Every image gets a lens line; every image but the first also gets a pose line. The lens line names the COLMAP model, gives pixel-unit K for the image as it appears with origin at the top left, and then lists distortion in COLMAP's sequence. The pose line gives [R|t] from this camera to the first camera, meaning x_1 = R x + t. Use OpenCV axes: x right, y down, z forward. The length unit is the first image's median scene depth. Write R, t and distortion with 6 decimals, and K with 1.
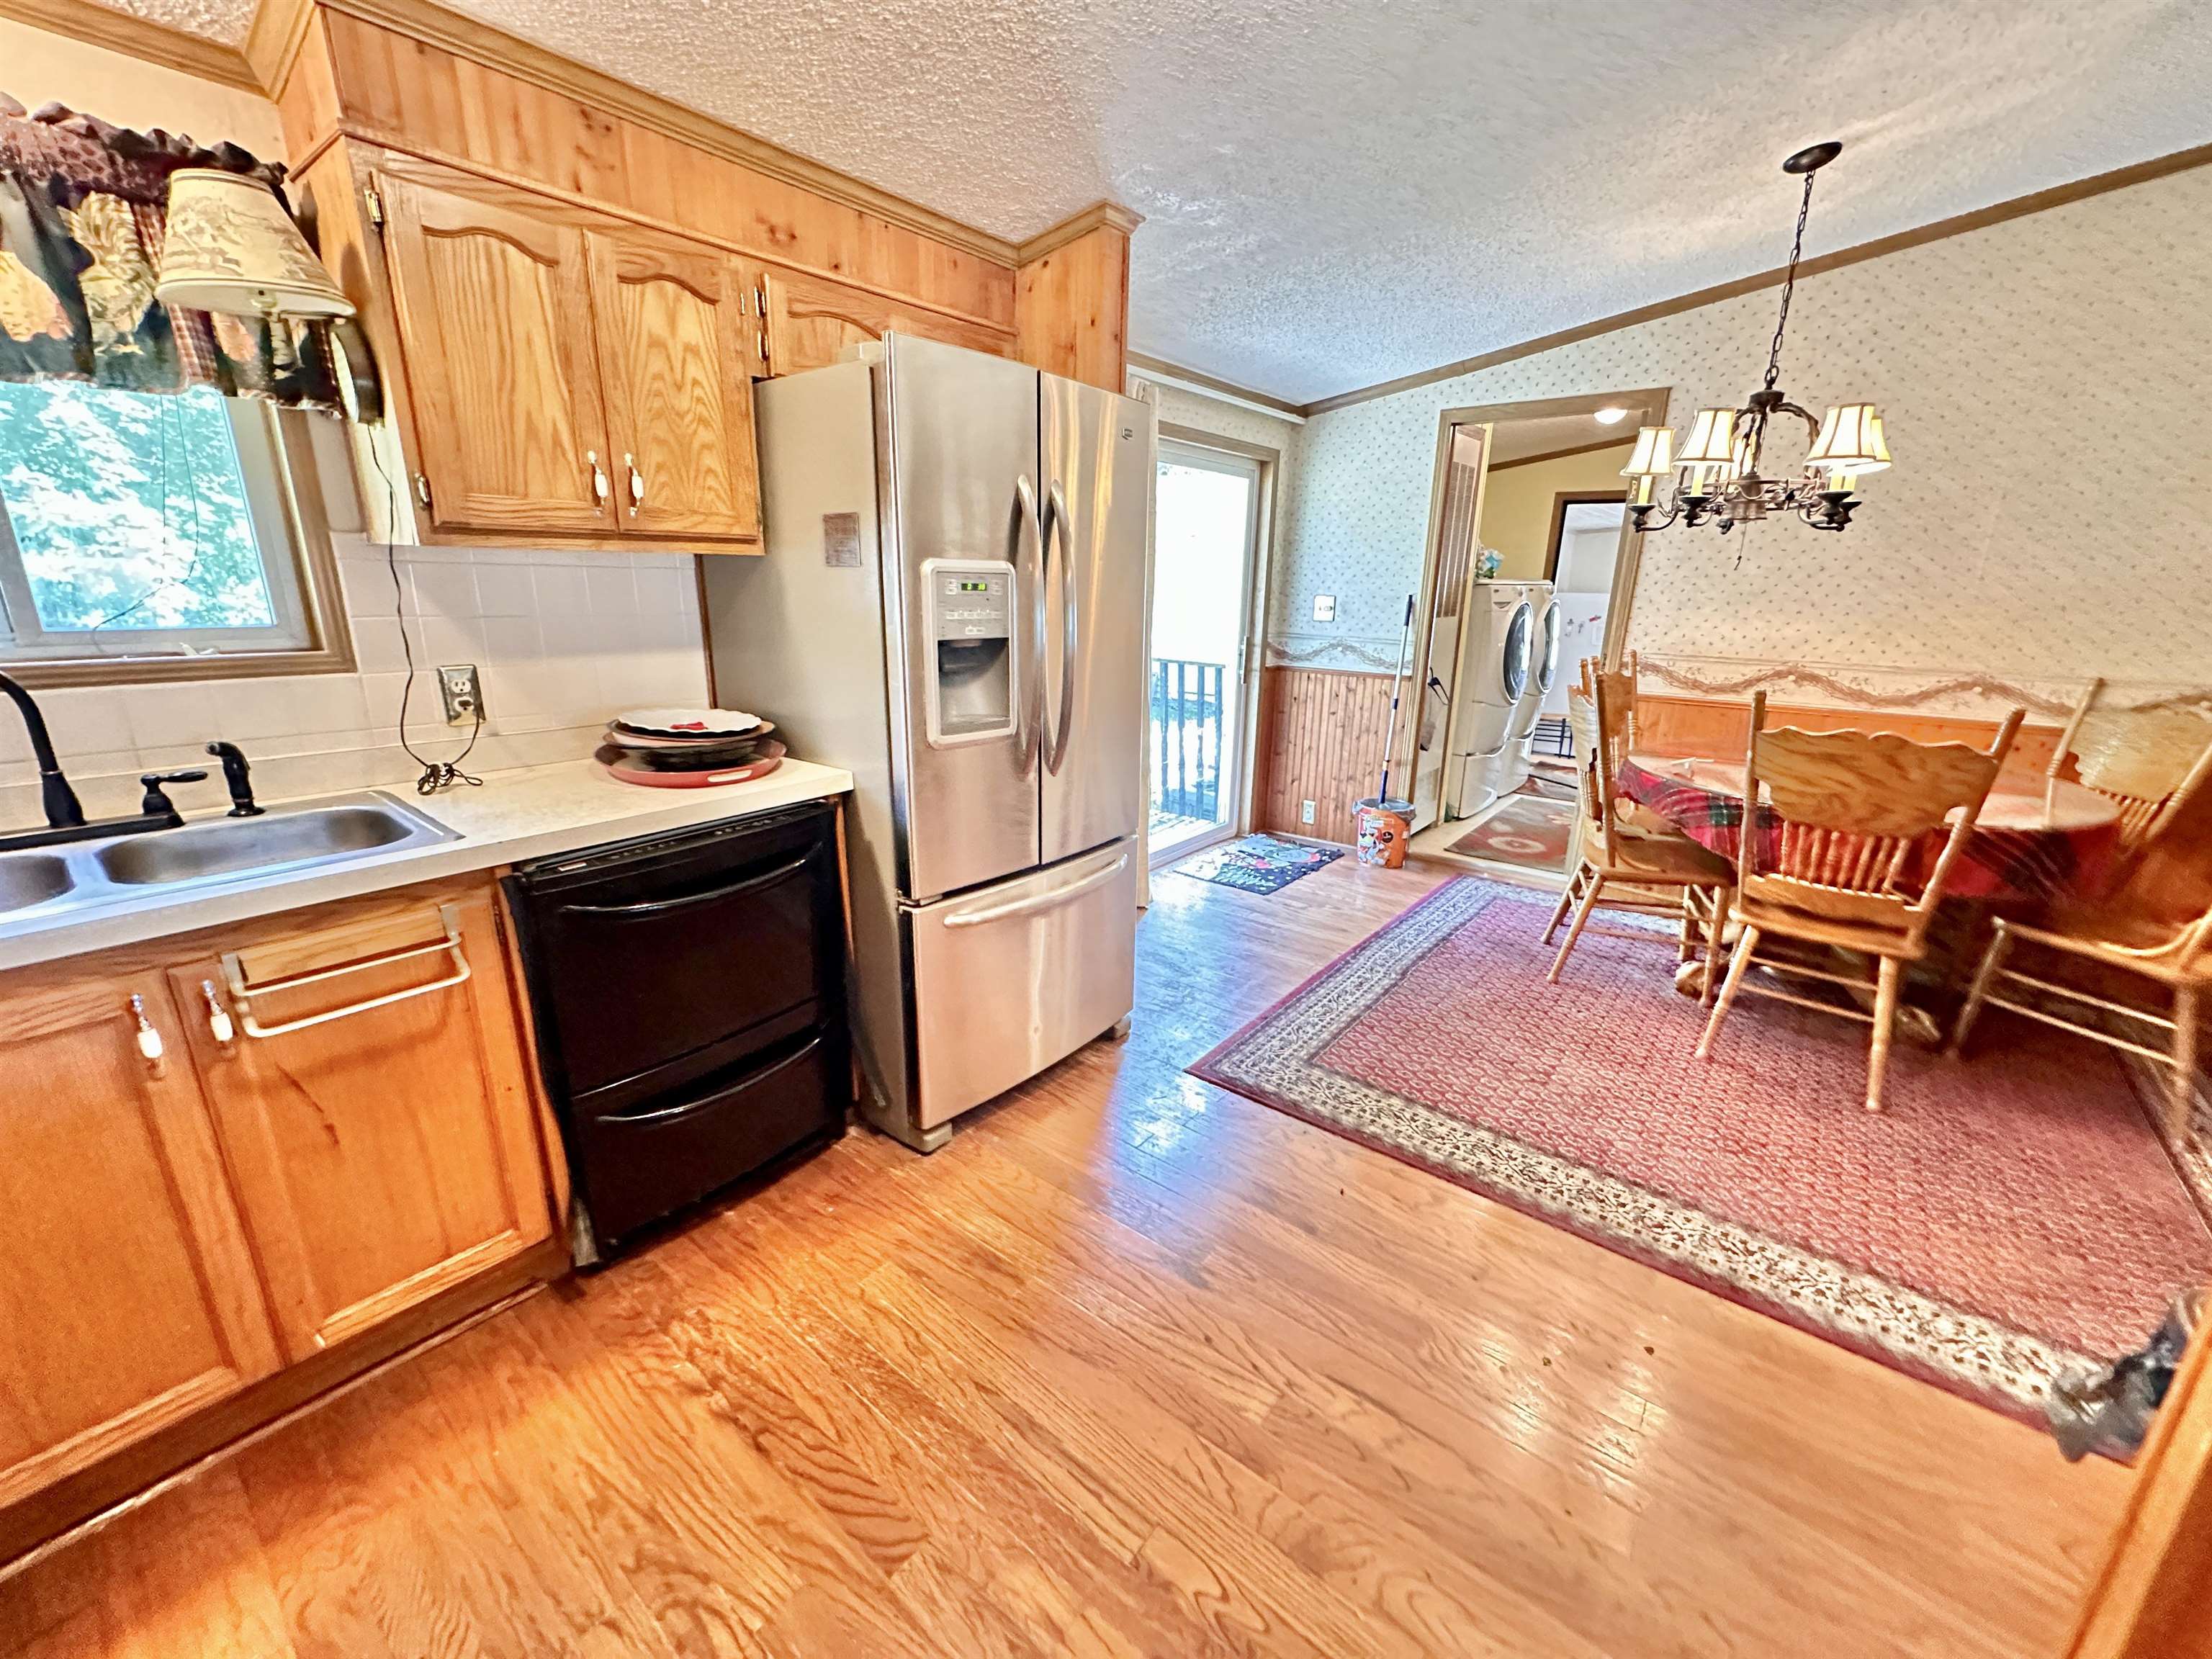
lens RADIAL K [[889.2, 0, 1103.6], [0, 889.2, 828.3], [0, 0, 1]] dist [-0.003198, 0.000636]
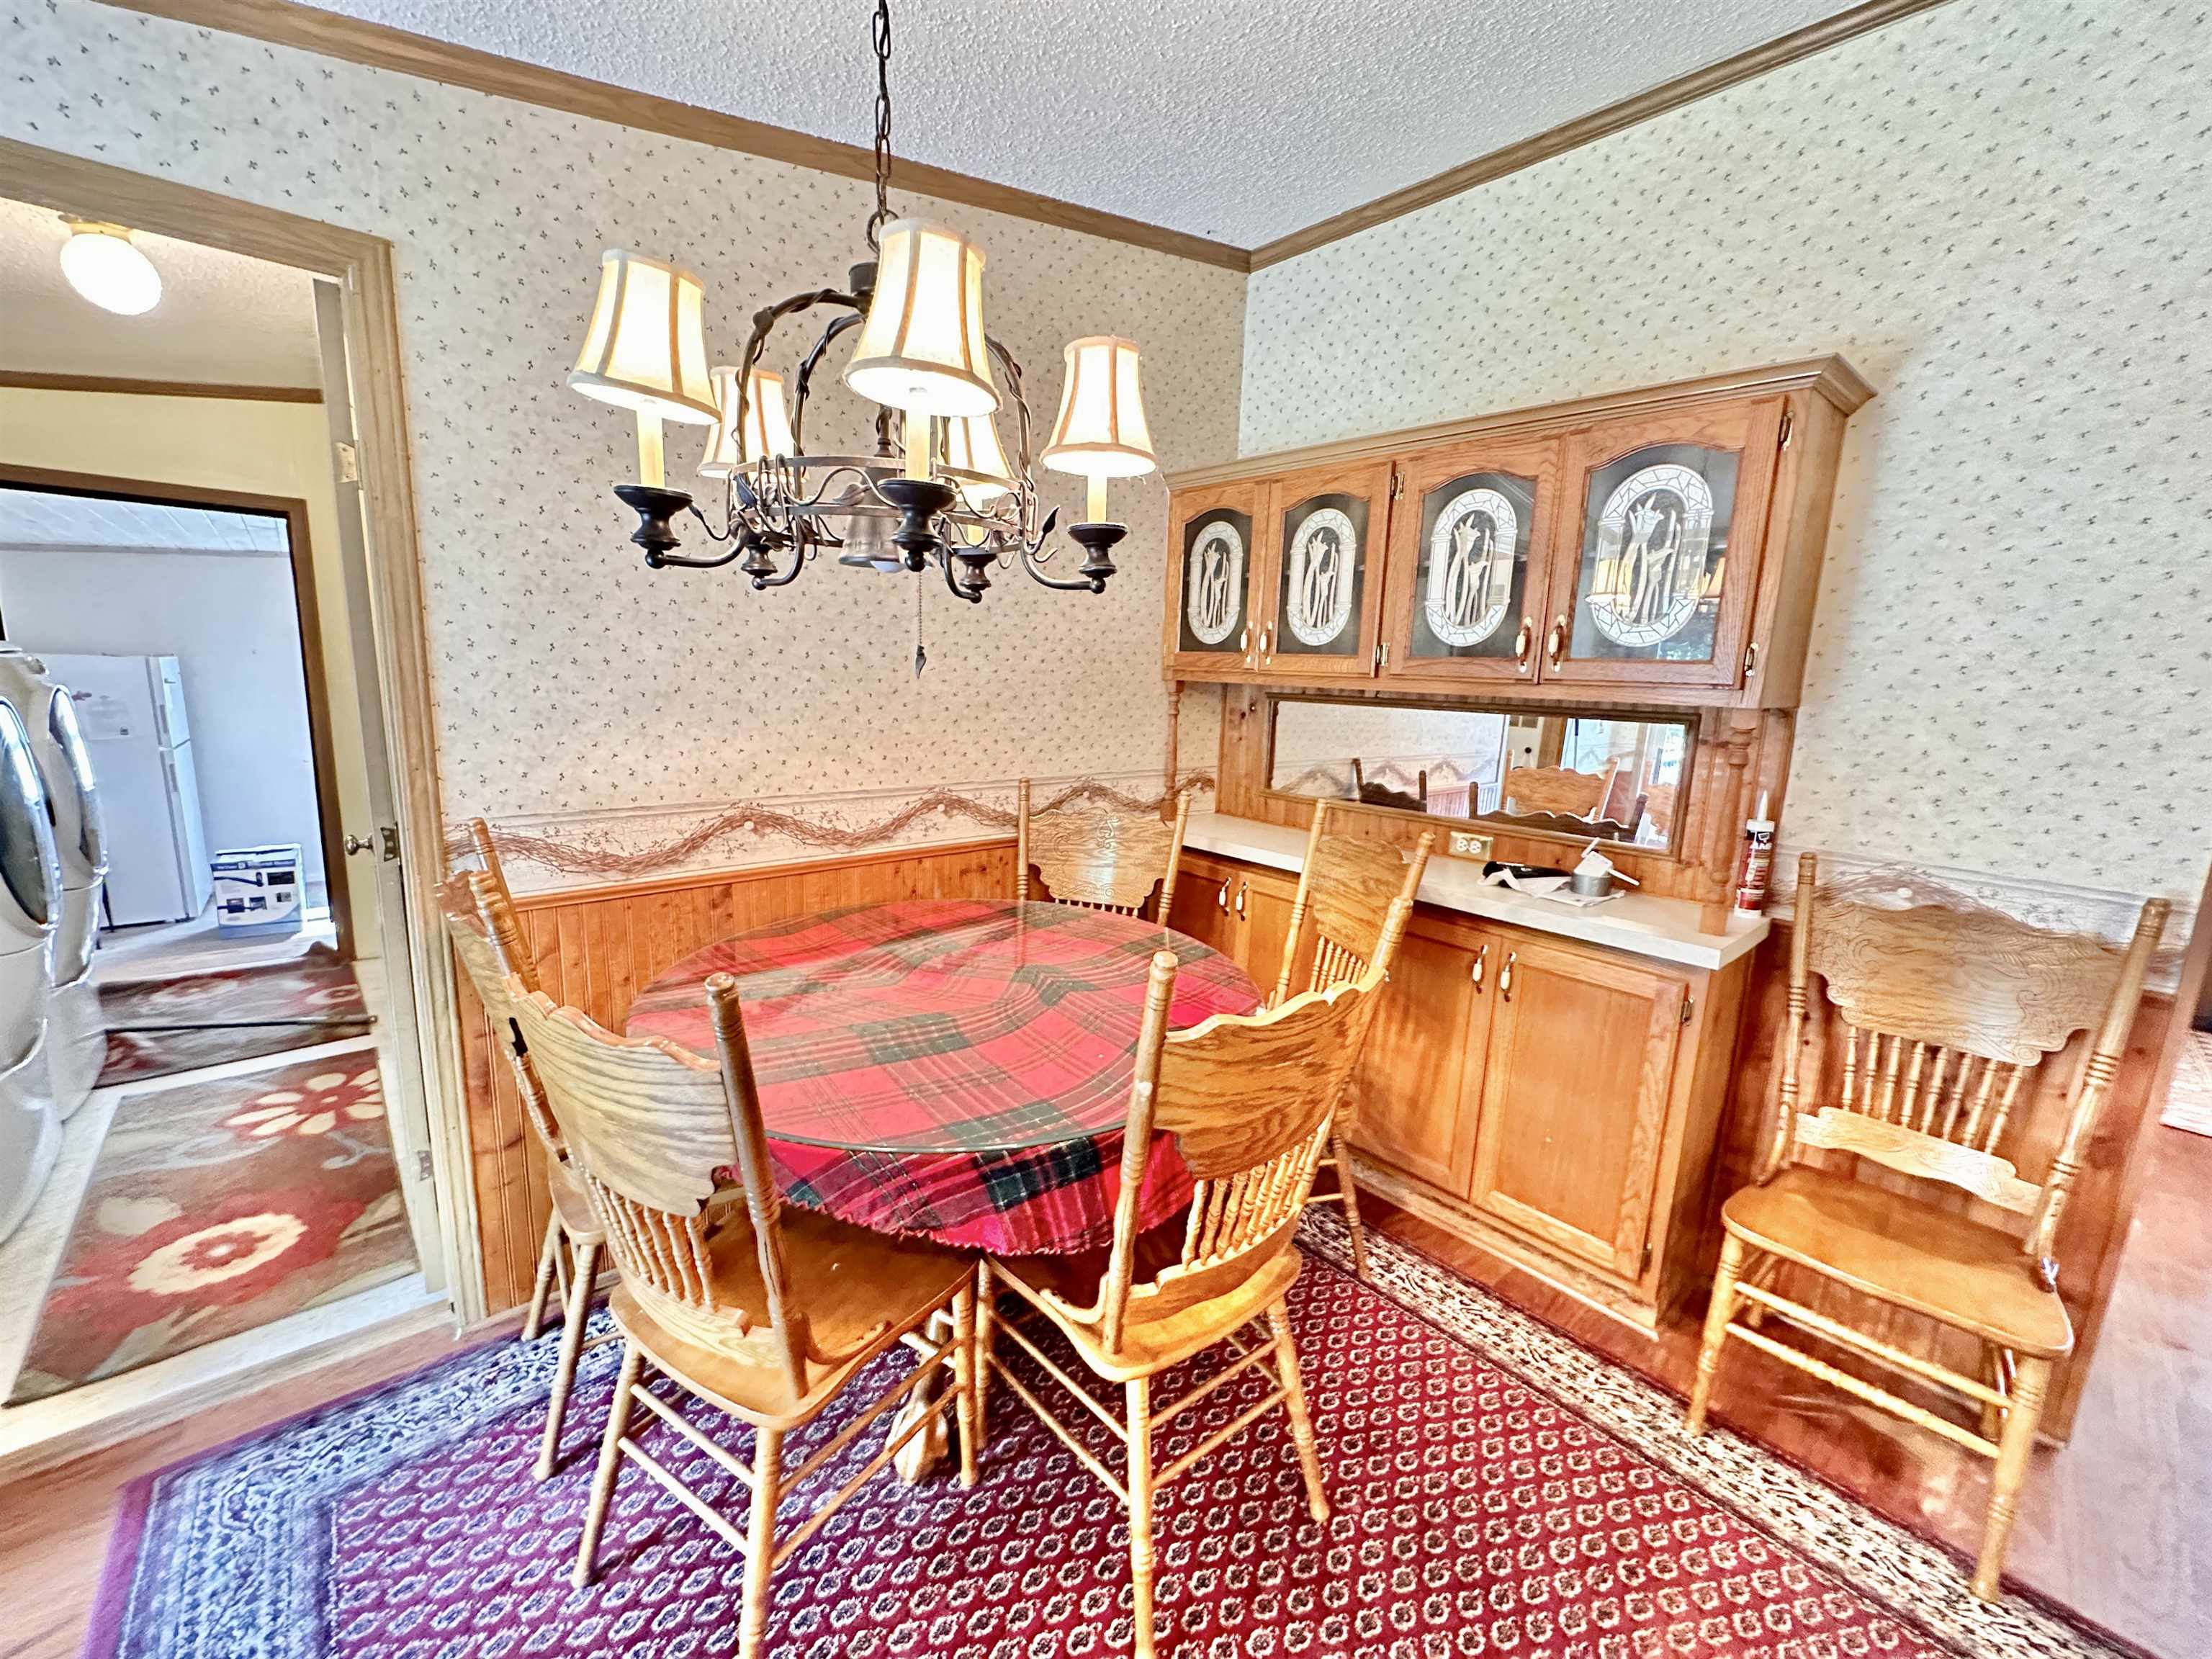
lens RADIAL K [[889.2, 0, 1112.8], [0, 889.2, 831.1], [0, 0, 1]] dist [-0.003198, 0.000636]
pose [[0.169185, -0.190281, 0.967042, 0.229462], [0.236650, 0.960325, 0.147557, -0.204495], [-0.956751, 0.203886, 0.207503, 0.655683]]
